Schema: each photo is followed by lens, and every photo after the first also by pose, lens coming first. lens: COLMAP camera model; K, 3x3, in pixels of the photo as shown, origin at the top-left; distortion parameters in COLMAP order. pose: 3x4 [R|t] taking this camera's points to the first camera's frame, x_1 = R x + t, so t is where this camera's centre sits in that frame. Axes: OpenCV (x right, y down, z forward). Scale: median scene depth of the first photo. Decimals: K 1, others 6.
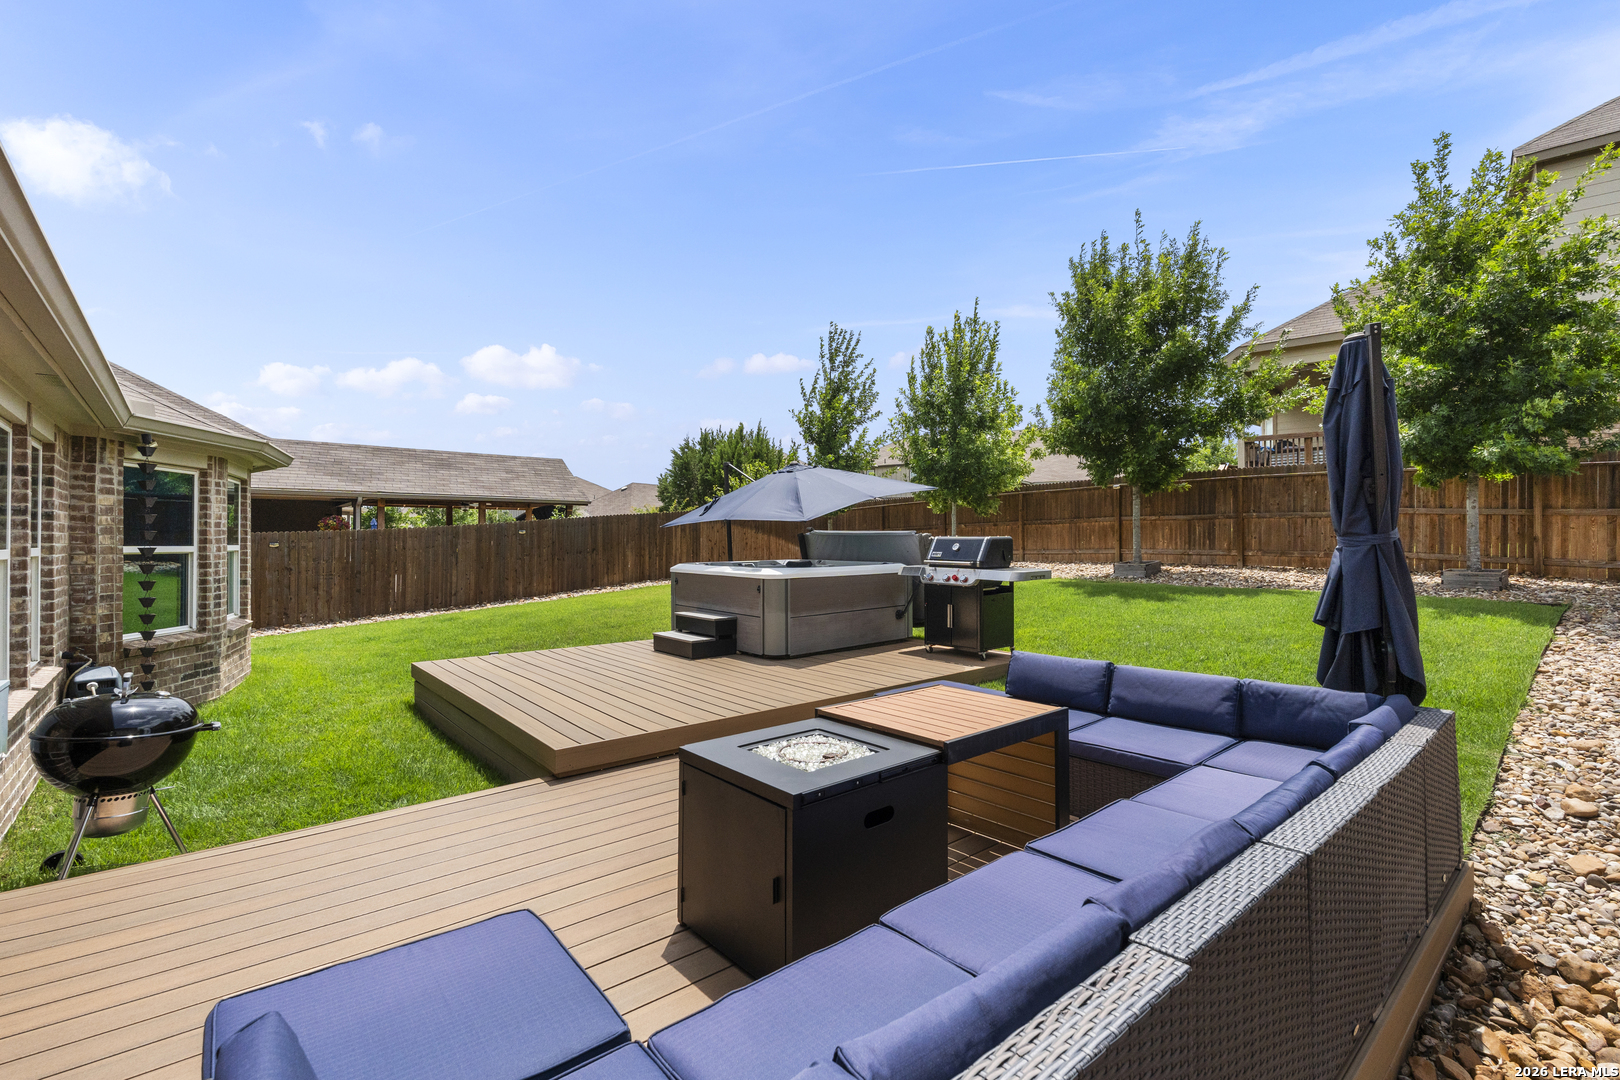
lens RADIAL K [[711.6, 0, 808.2], [0, 711.6, 536.5], [0, 0, 1]] dist [-0.005698, 0.000829]
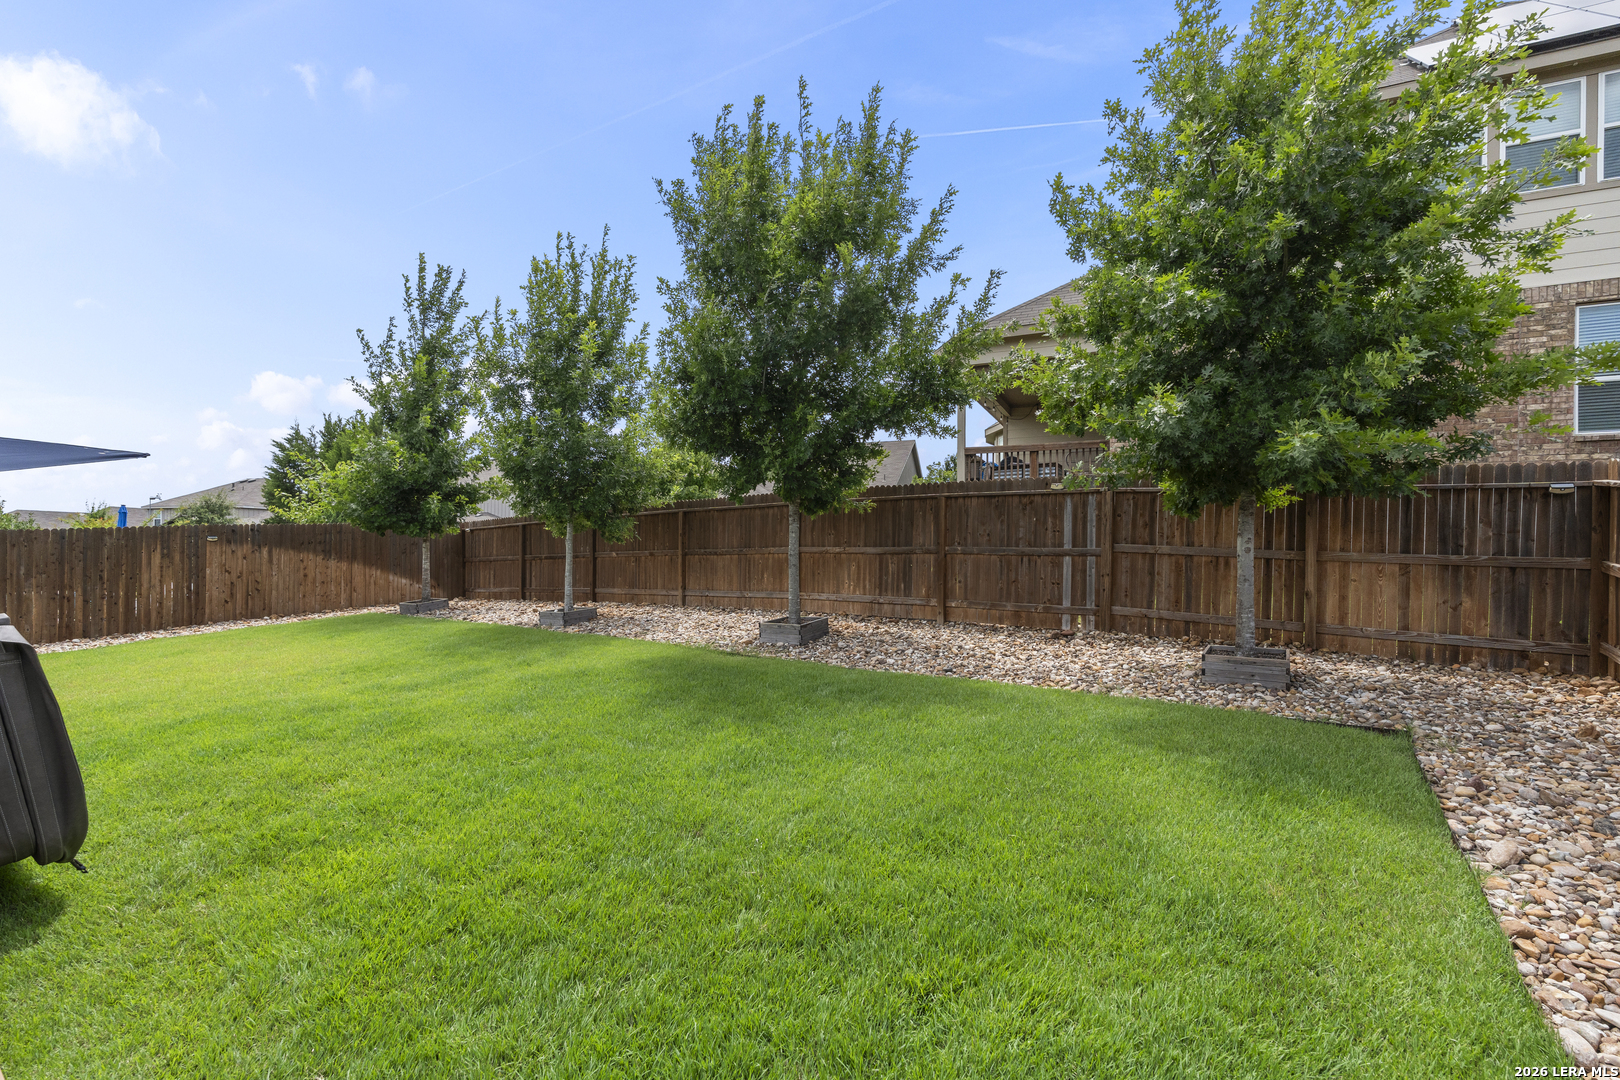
lens RADIAL K [[711.6, 0, 796.1], [0, 711.6, 559.0], [0, 0, 1]] dist [-0.005698, 0.000829]
pose [[0.962637, 0.008482, 0.270664, 0.291638], [-0.010720, 0.999919, 0.006792, -0.024413], [-0.270585, -0.009439, 0.962650, 0.377986]]
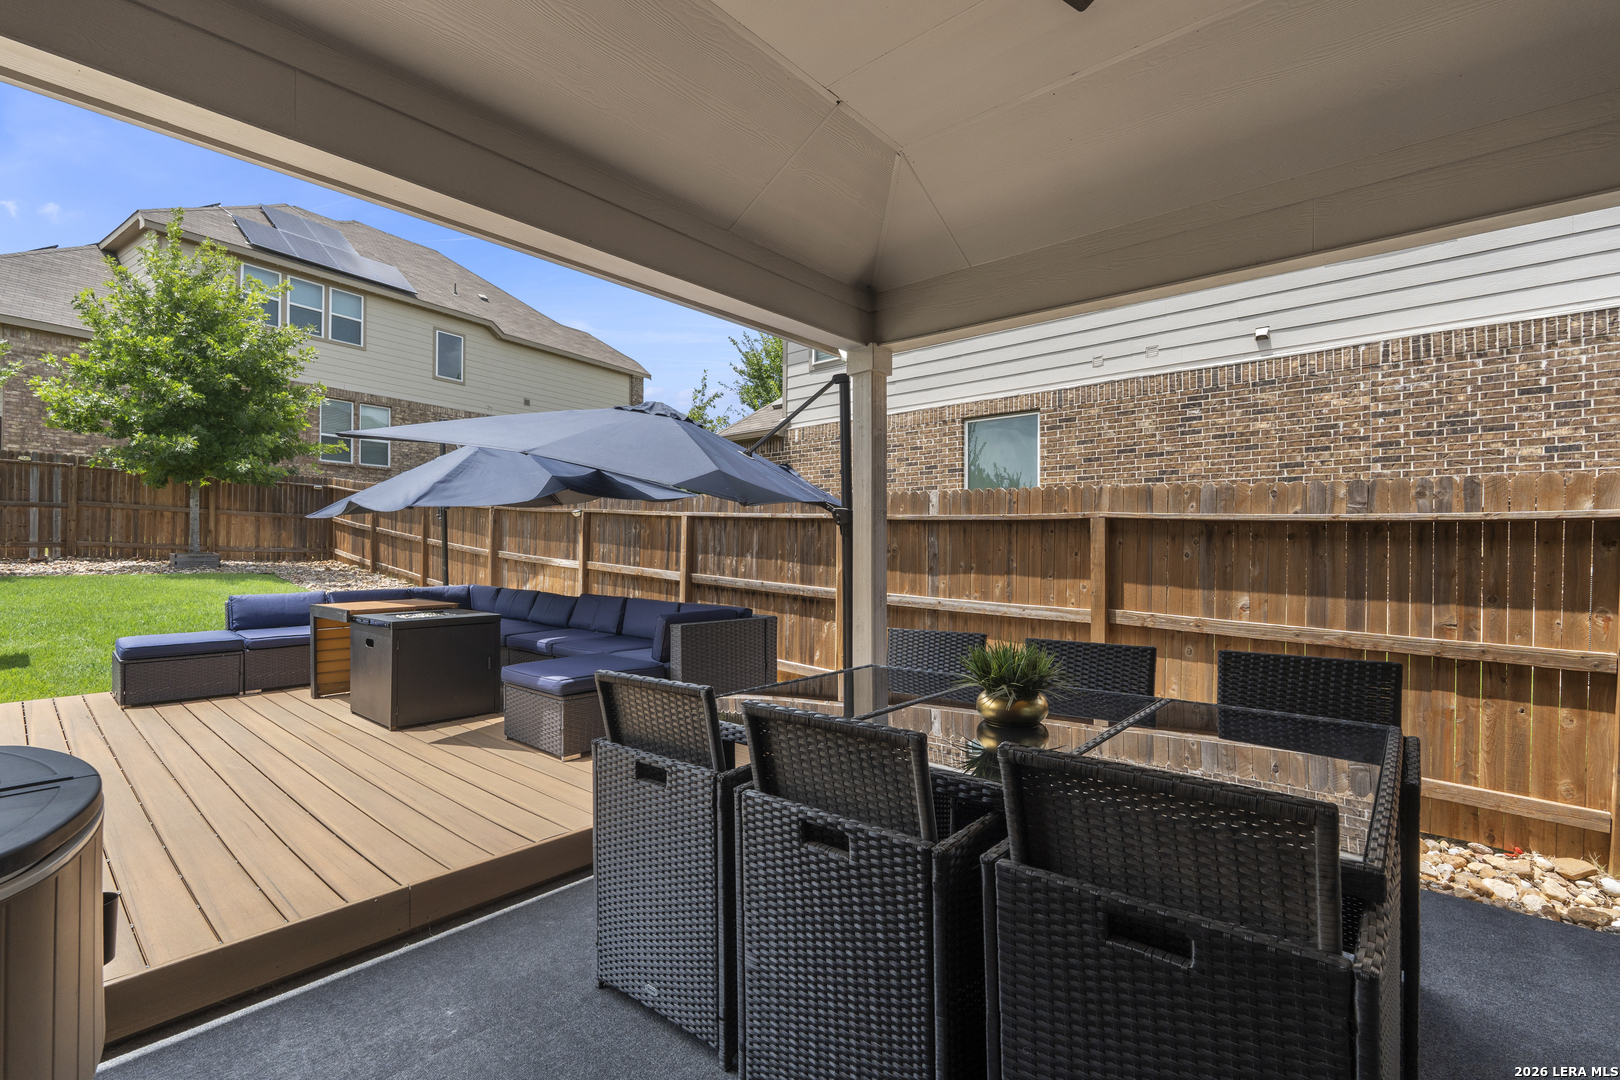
lens RADIAL K [[711.6, 0, 809.9], [0, 711.6, 543.3], [0, 0, 1]] dist [-0.005698, 0.000829]
pose [[-0.135449, 0.010687, 0.990727, -0.364782], [-0.006776, 0.999908, -0.011713, 0.026857], [-0.990761, -0.008299, -0.135364, 0.044642]]
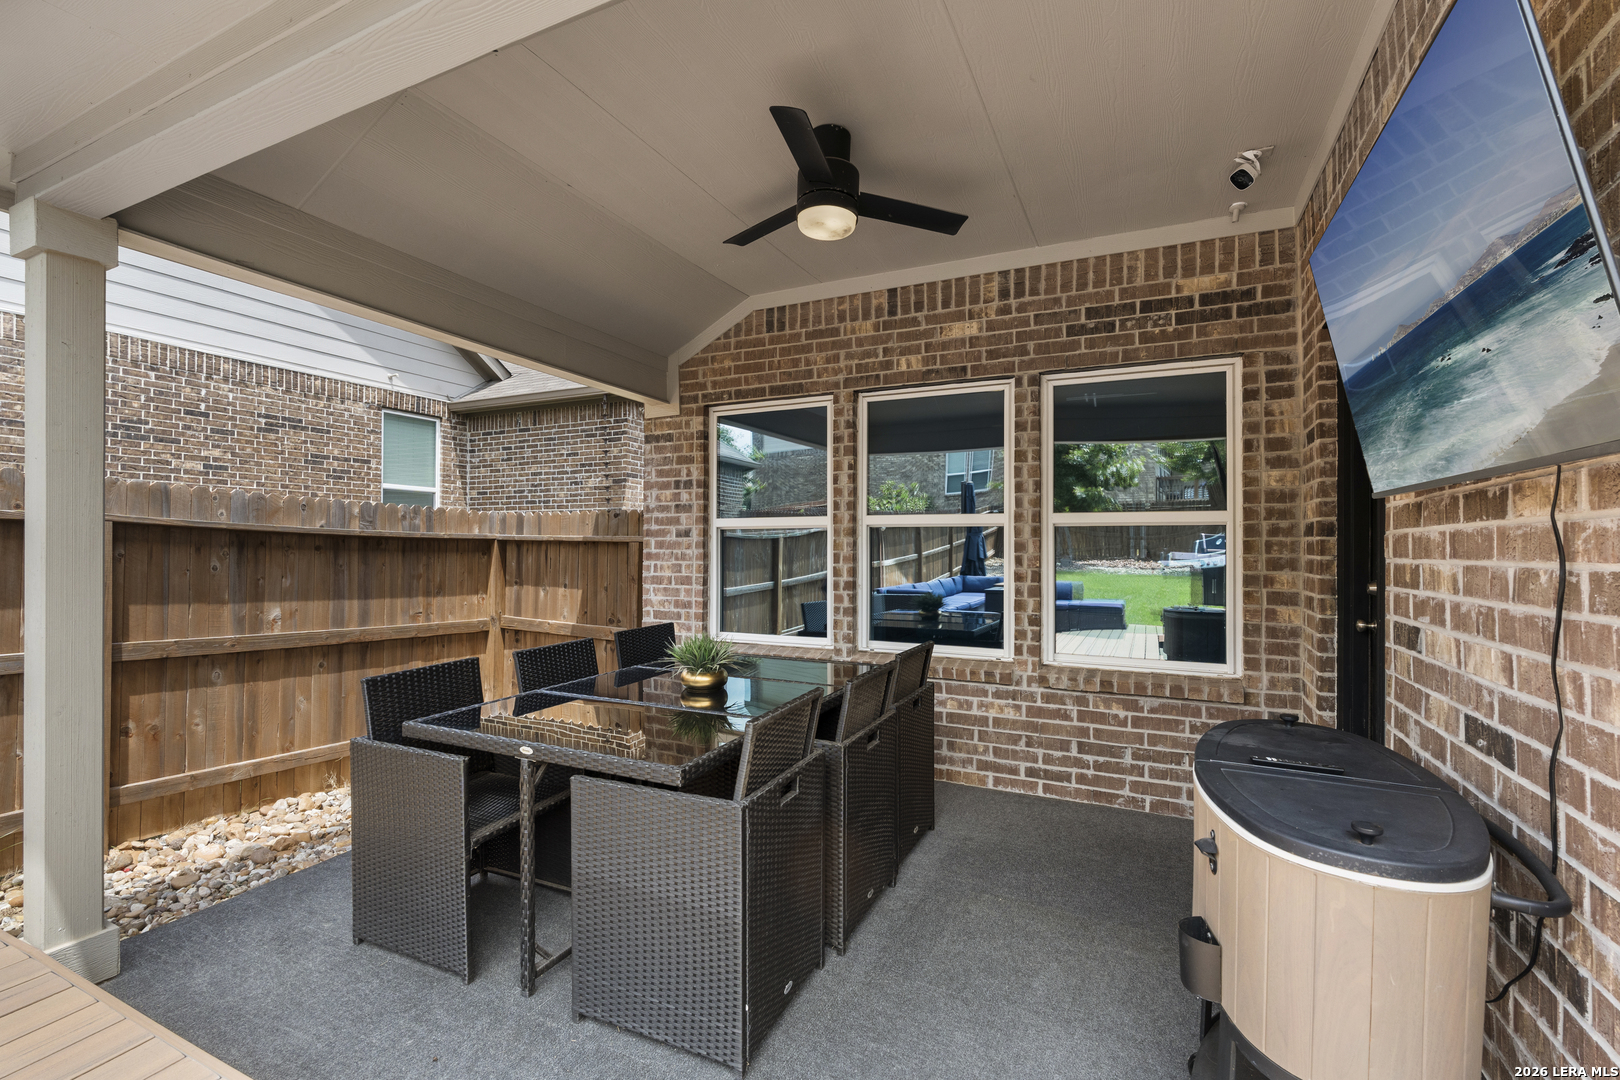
lens RADIAL K [[711.6, 0, 819.7], [0, 711.6, 539.2], [0, 0, 1]] dist [-0.005698, 0.000829]
pose [[-0.915446, -0.004476, -0.402416, -0.166366], [0.000812, 0.999916, -0.012970, 0.019273], [0.402440, -0.012200, -0.915365, 0.202018]]
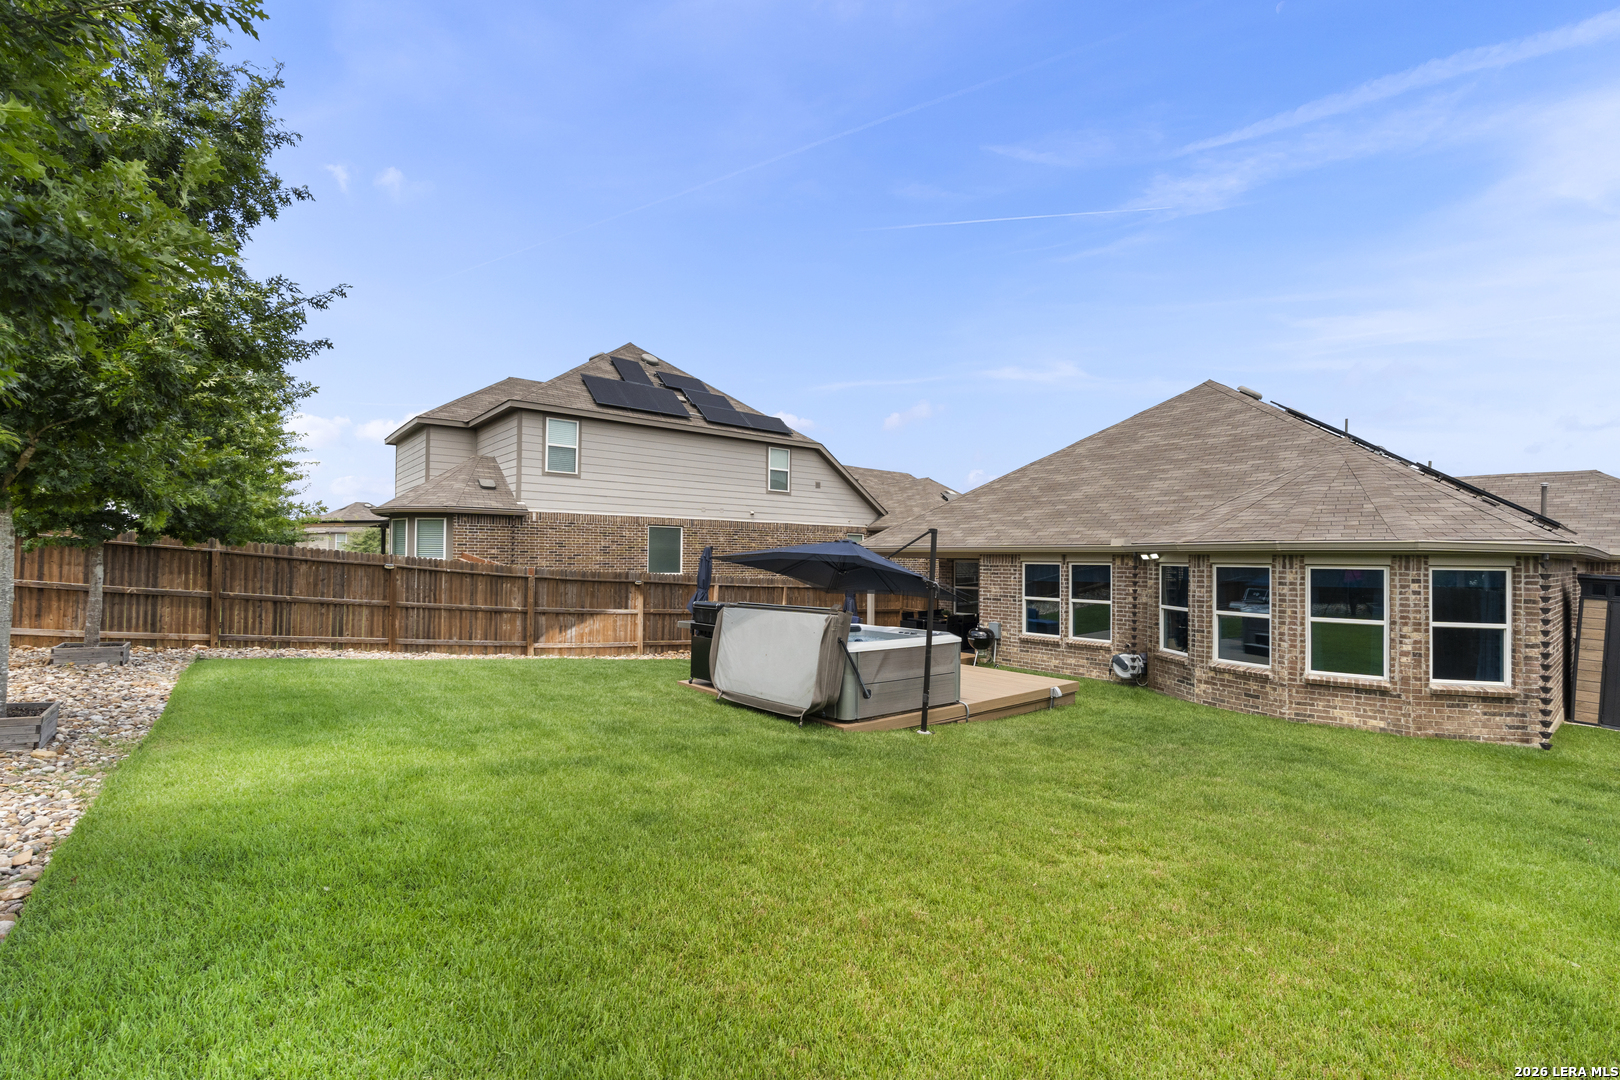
lens RADIAL K [[711.6, 0, 803.8], [0, 711.6, 546.9], [0, 0, 1]] dist [-0.005698, 0.000829]
pose [[-0.999490, -0.005777, 0.031399, 0.014698], [-0.006368, 0.999804, -0.018759, -0.048597], [-0.031284, -0.018949, -0.999331, 1.388384]]
